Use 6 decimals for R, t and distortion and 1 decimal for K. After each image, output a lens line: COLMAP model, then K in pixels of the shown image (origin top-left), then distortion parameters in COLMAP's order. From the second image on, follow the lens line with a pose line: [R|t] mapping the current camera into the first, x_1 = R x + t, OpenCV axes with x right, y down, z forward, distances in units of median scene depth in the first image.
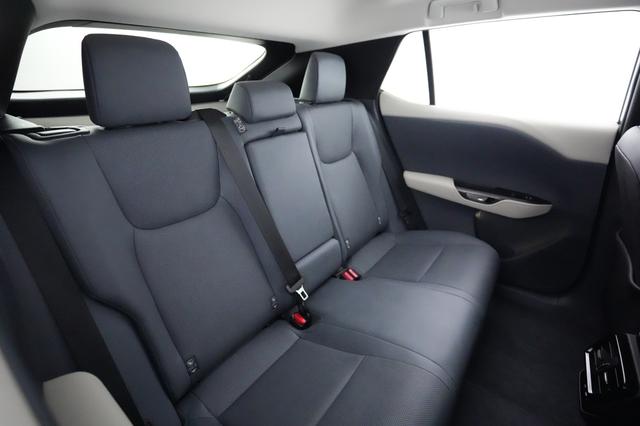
lens RADIAL K [[302.3, 0, 320.0], [0, 302.3, 213.0], [0, 0, 1]] dist [0.036849, 0.000116]
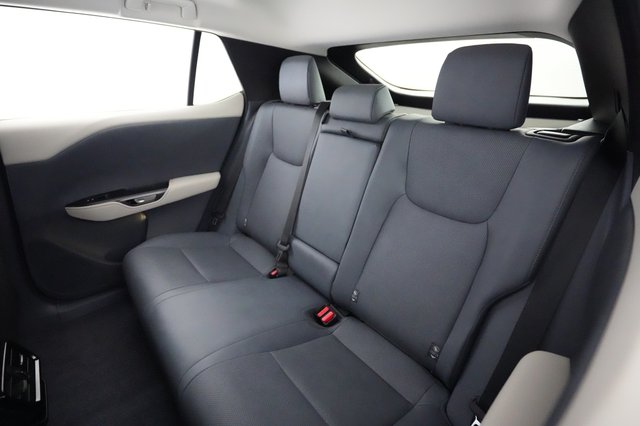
lens RADIAL K [[280.7, 0, 320.0], [0, 280.7, 213.0], [0, 0, 1]] dist [0.002789, 0.000640]
pose [[-0.185164, 0.436282, -0.880552, 0.576090], [-0.422885, 0.773463, 0.472148, -0.325384], [0.887064, 0.459797, 0.041280, 0.695289]]
